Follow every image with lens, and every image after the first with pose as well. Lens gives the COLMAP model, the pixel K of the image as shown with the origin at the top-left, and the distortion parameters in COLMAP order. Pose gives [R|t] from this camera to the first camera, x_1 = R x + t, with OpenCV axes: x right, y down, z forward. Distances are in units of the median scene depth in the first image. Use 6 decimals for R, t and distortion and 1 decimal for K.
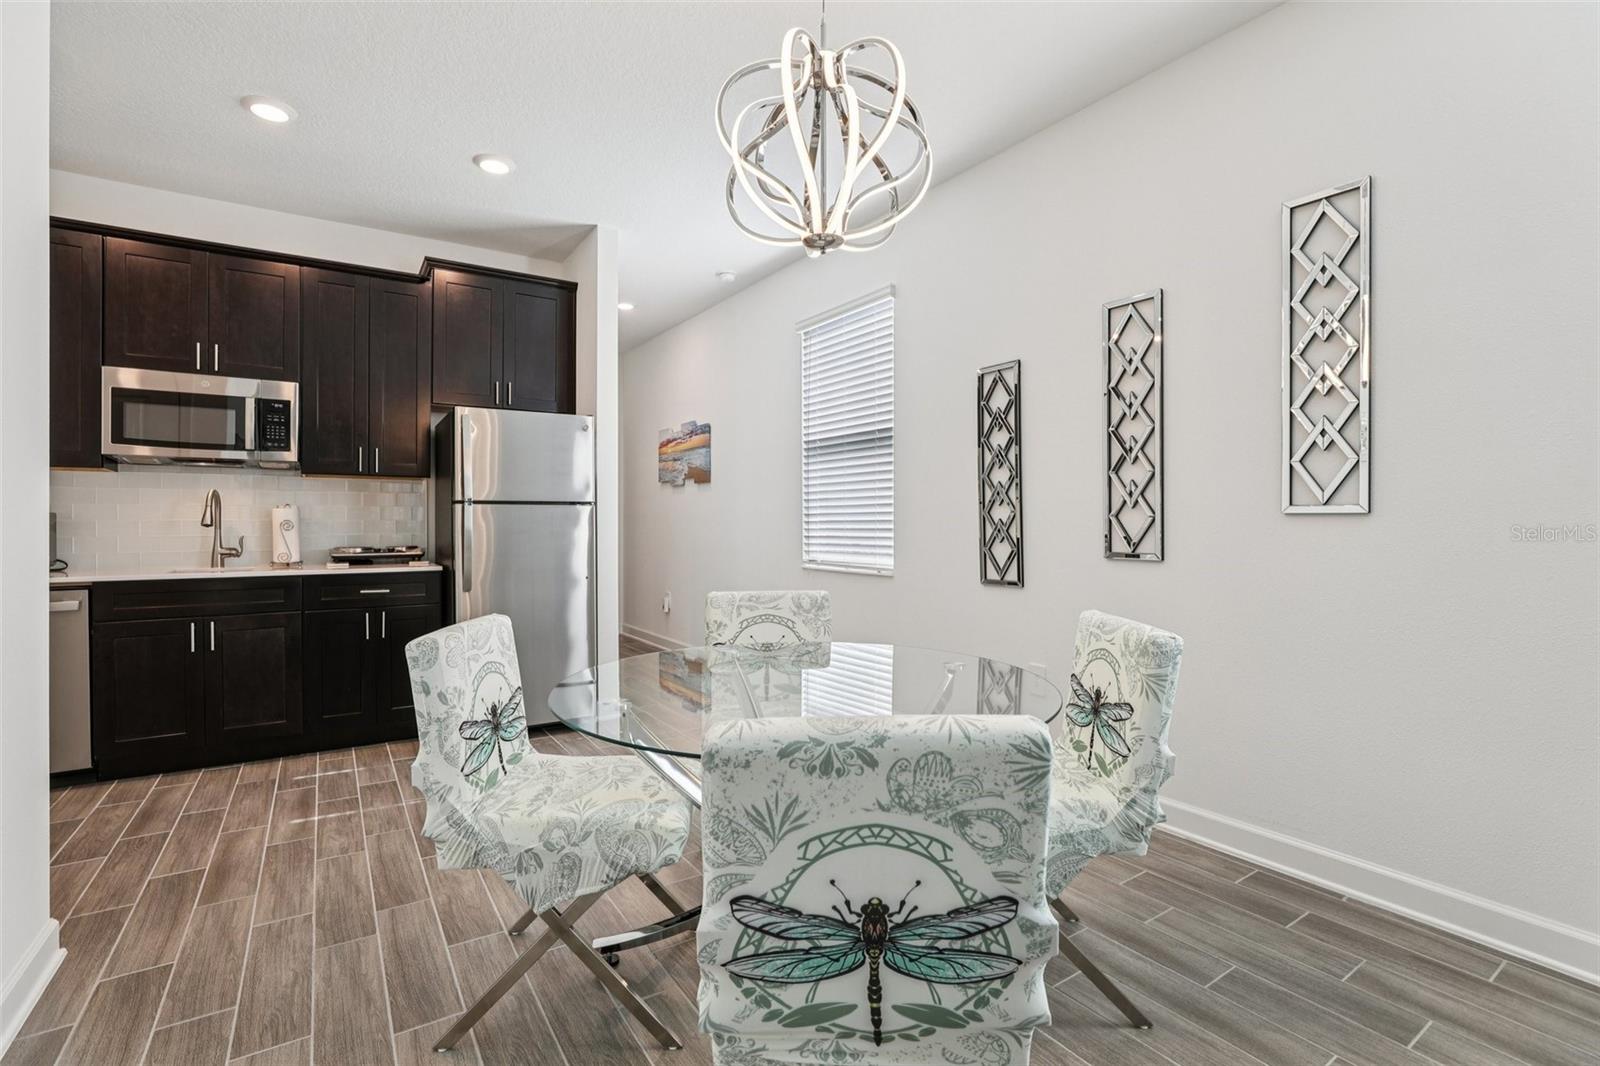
lens RADIAL K [[727.5, 0, 799.7], [0, 727.5, 523.8], [0, 0, 1]] dist [-0.028515, 0.001536]
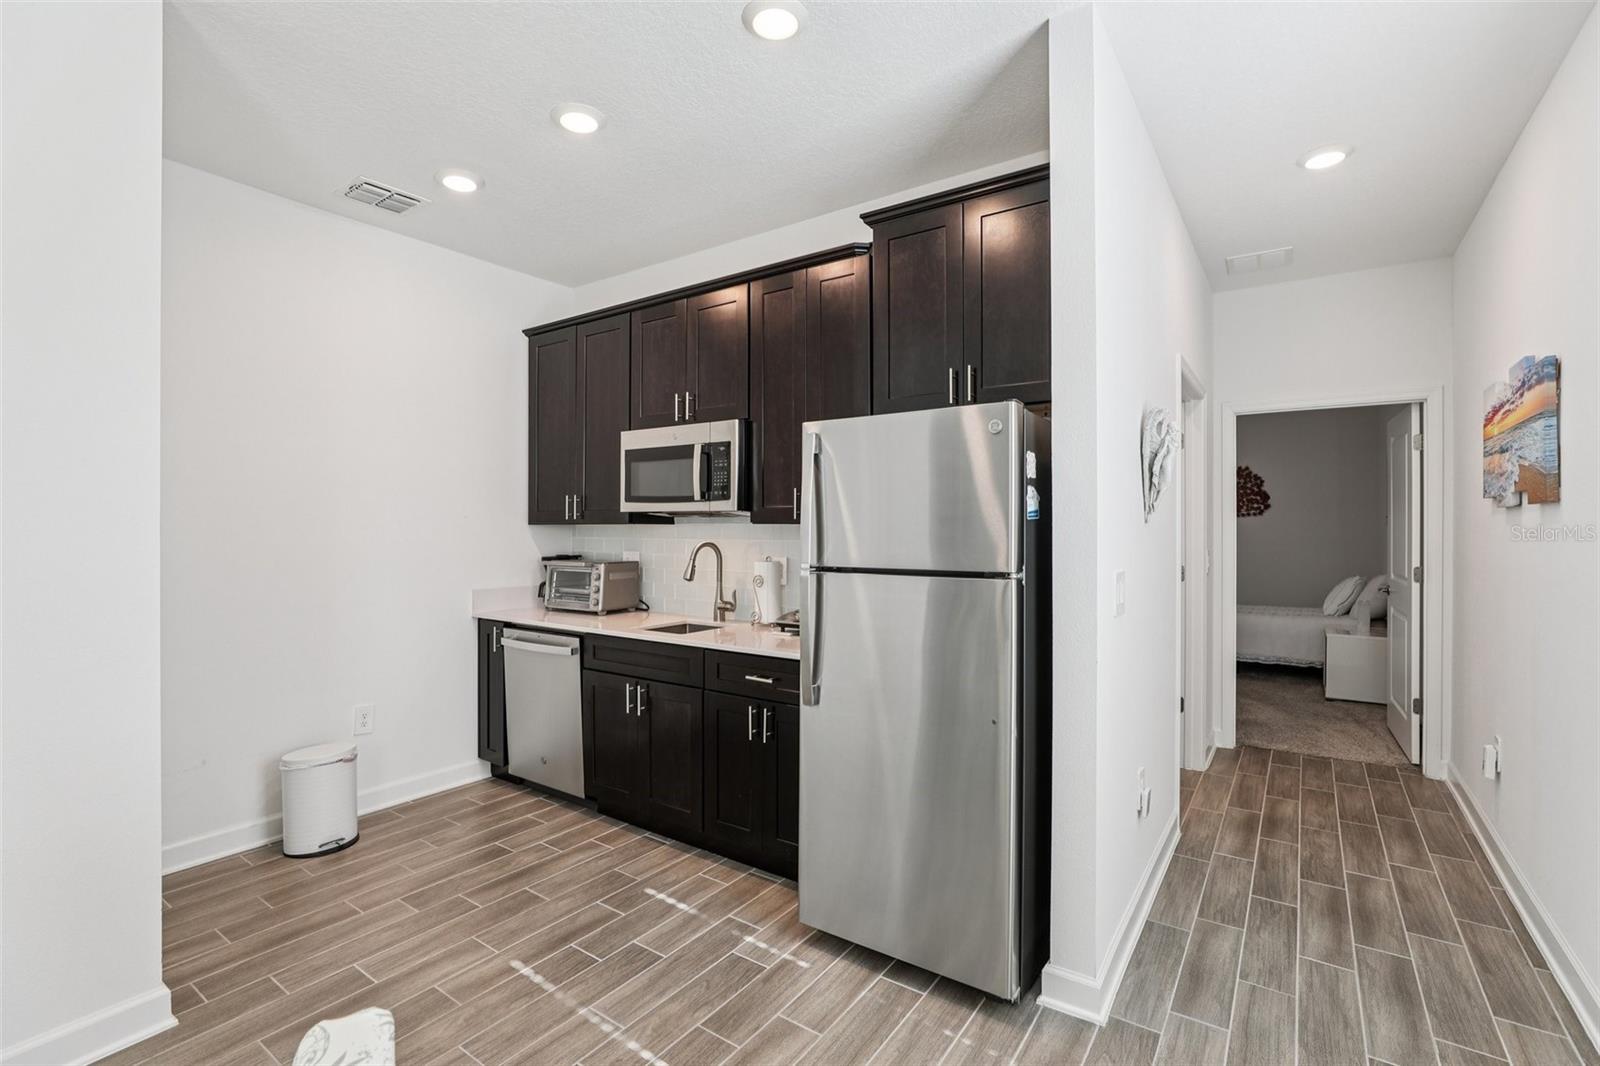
lens RADIAL K [[727.5, 0, 793.3], [0, 727.5, 529.8], [0, 0, 1]] dist [-0.028515, 0.001536]
pose [[0.357612, 0.002417, -0.933867, 0.144111], [-0.003655, 0.999993, 0.001188, -0.067631], [0.933863, 0.002989, 0.357619, 0.776548]]
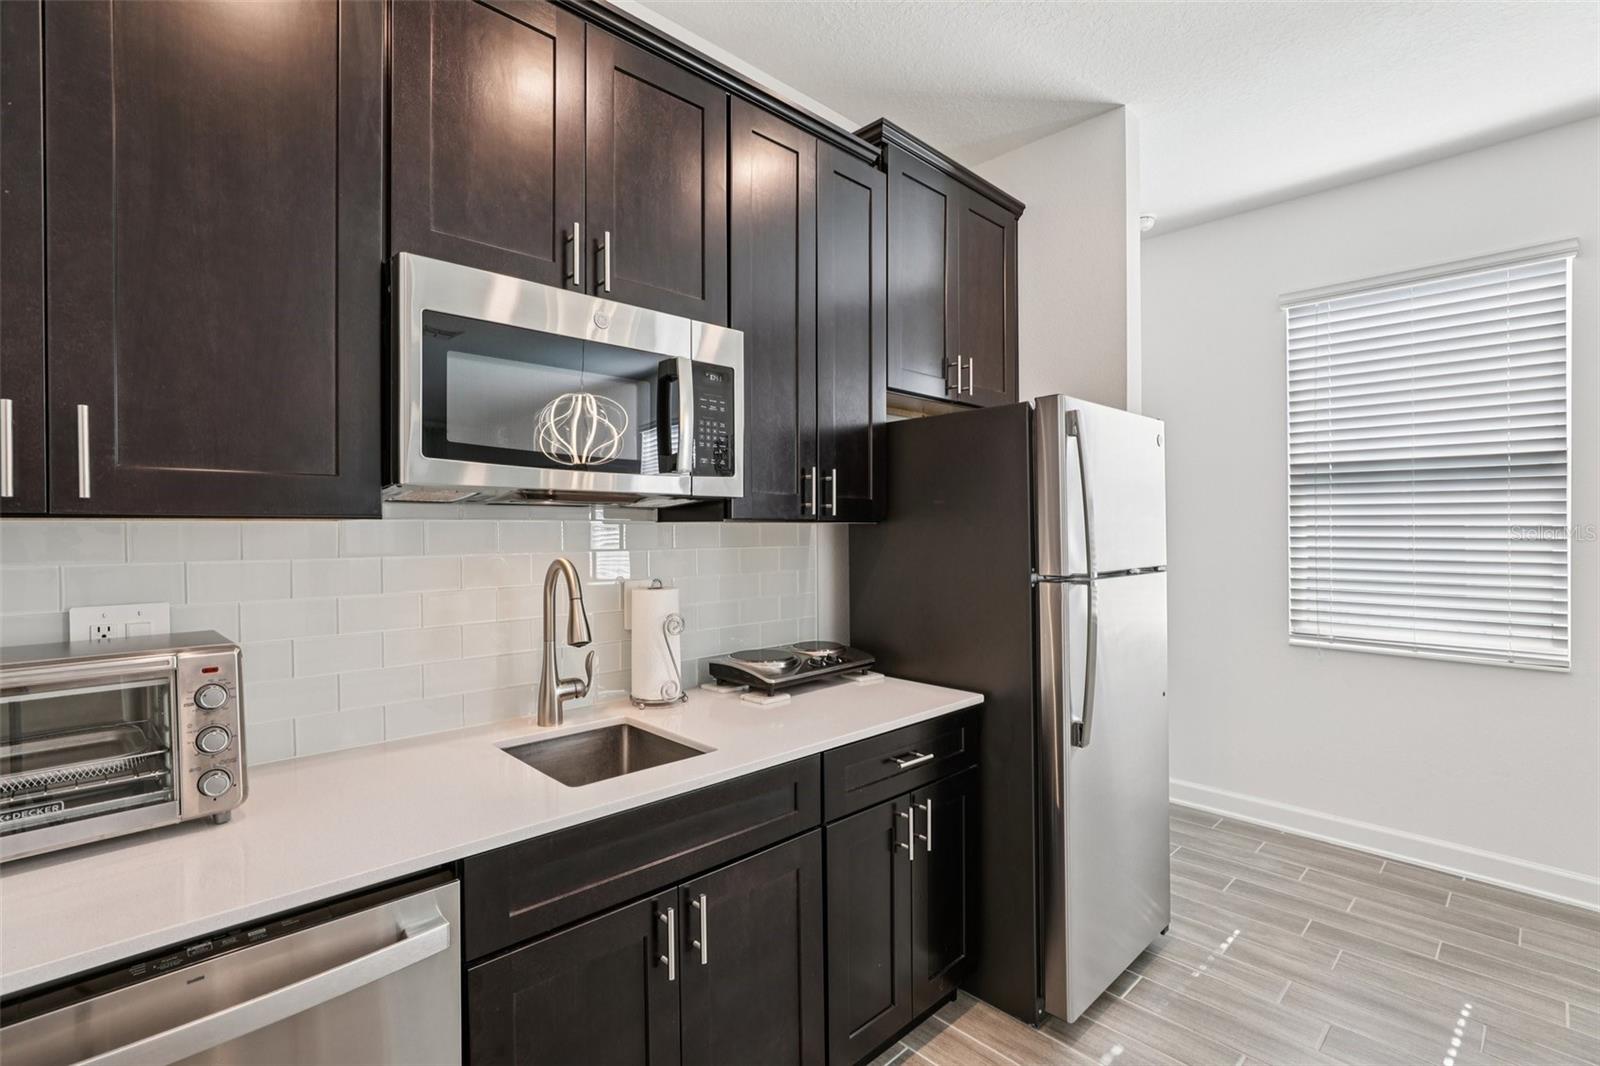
lens RADIAL K [[727.5, 0, 815.1], [0, 727.5, 537.5], [0, 0, 1]] dist [-0.028515, 0.001536]
pose [[0.984230, -0.002331, 0.176880, -0.765732], [0.000662, 0.999955, 0.009495, -0.067264], [-0.176895, -0.009228, 0.984187, 0.535256]]
